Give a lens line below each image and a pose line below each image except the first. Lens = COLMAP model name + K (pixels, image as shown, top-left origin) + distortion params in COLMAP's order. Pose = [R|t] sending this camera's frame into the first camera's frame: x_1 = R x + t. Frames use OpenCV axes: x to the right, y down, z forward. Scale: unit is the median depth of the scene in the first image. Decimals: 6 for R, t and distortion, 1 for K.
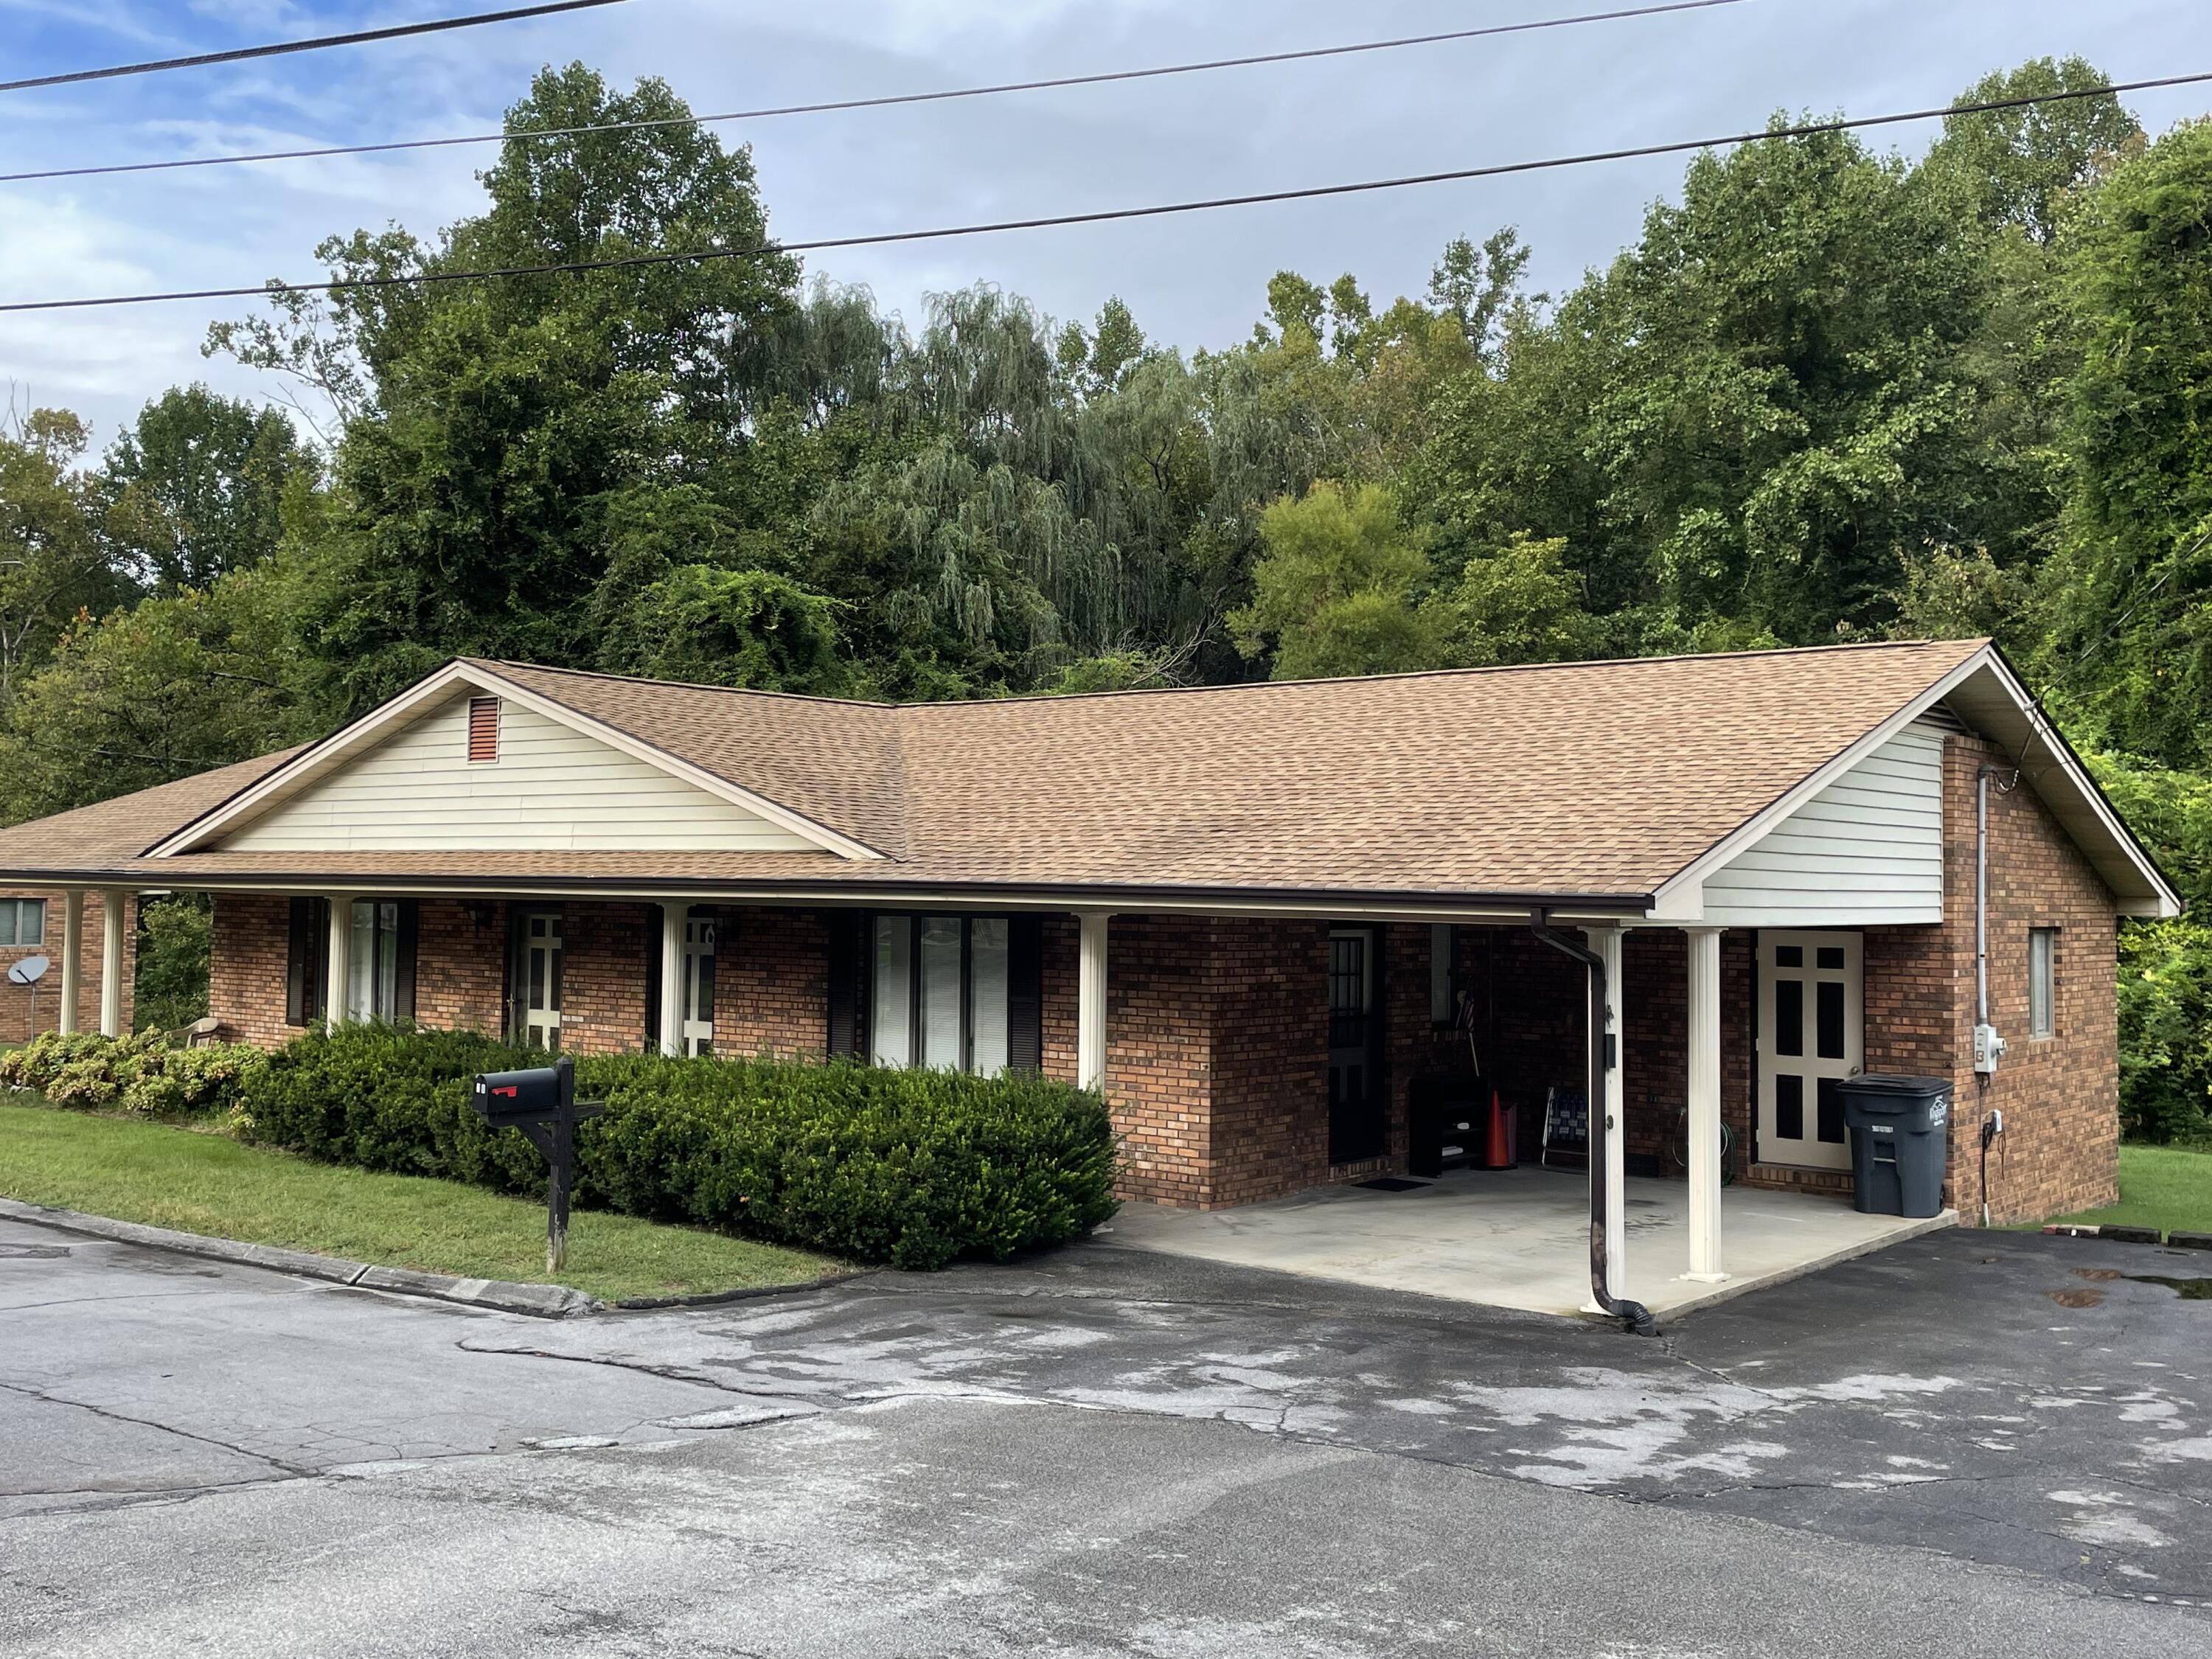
lens RADIAL K [[2125.6, 0, 1106.0], [0, 2125.6, 829.5], [0, 0, 1]] dist [0.107539, -0.149039]
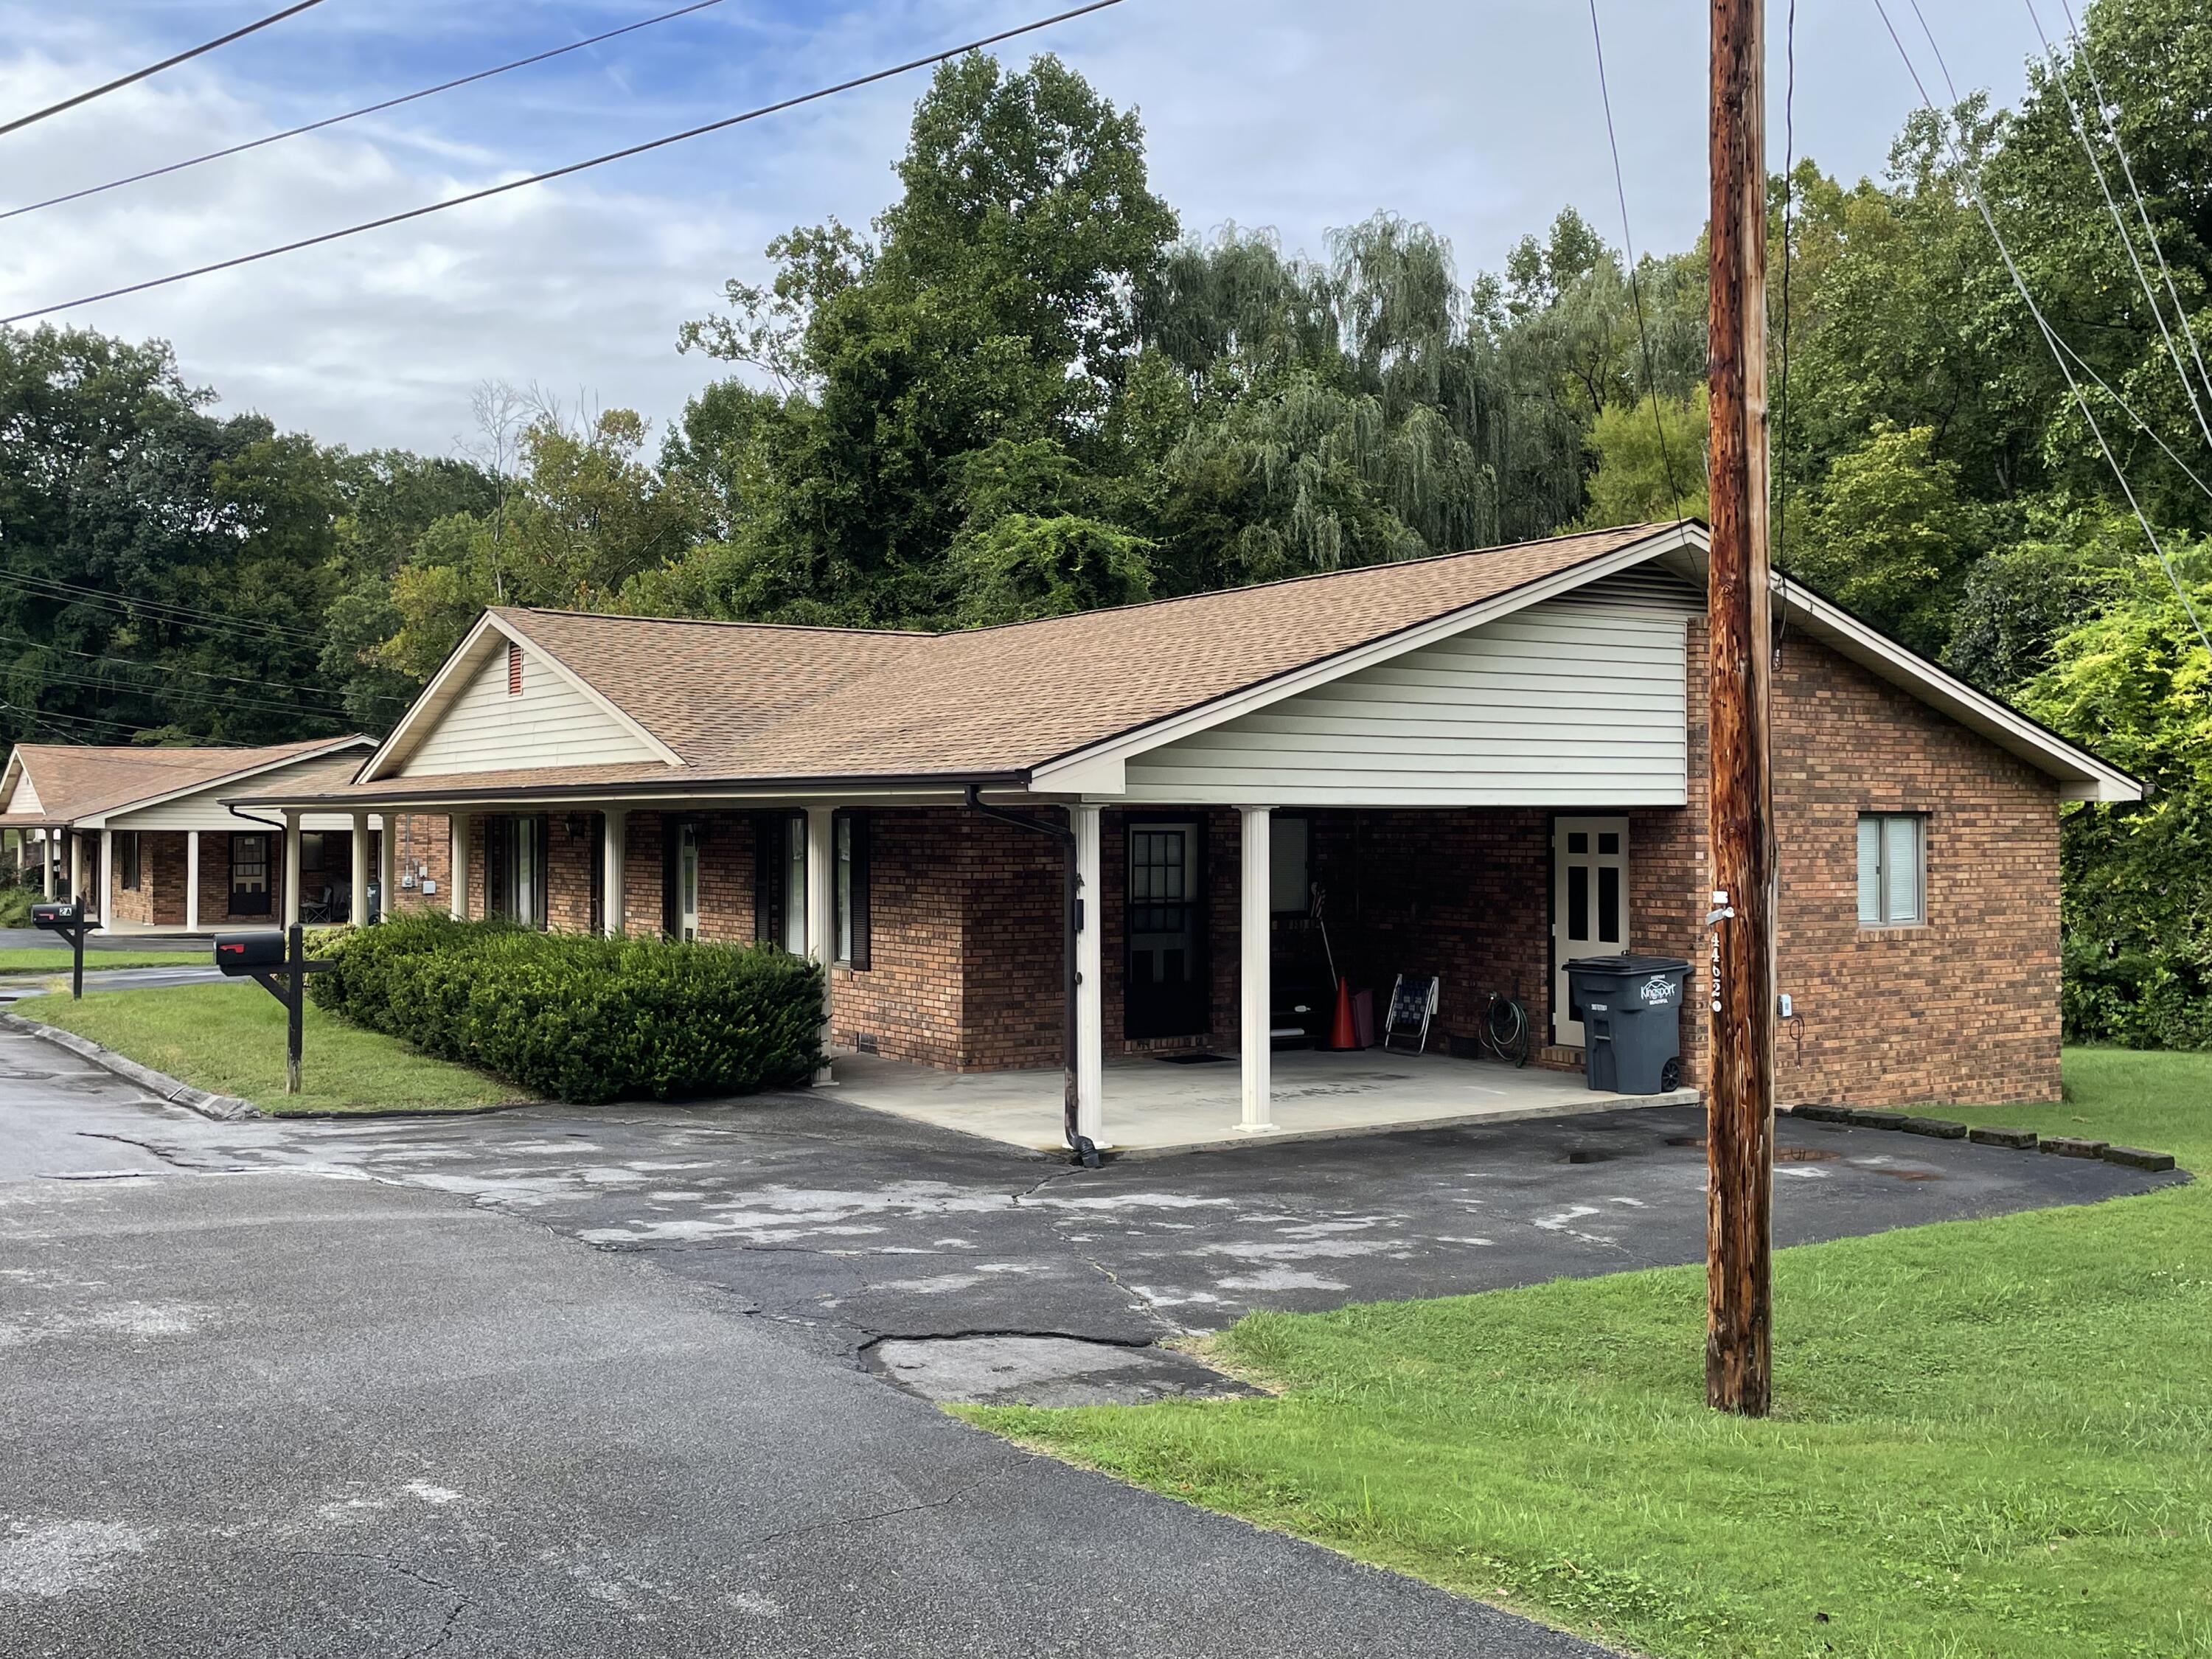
lens RADIAL K [[2125.6, 0, 1106.0], [0, 2125.6, 829.5], [0, 0, 1]] dist [0.107539, -0.149039]
pose [[0.952287, -0.013709, -0.304895, 0.162578], [0.022210, 0.999455, 0.024431, 0.009075], [0.304393, -0.030037, 0.952073, -0.012055]]
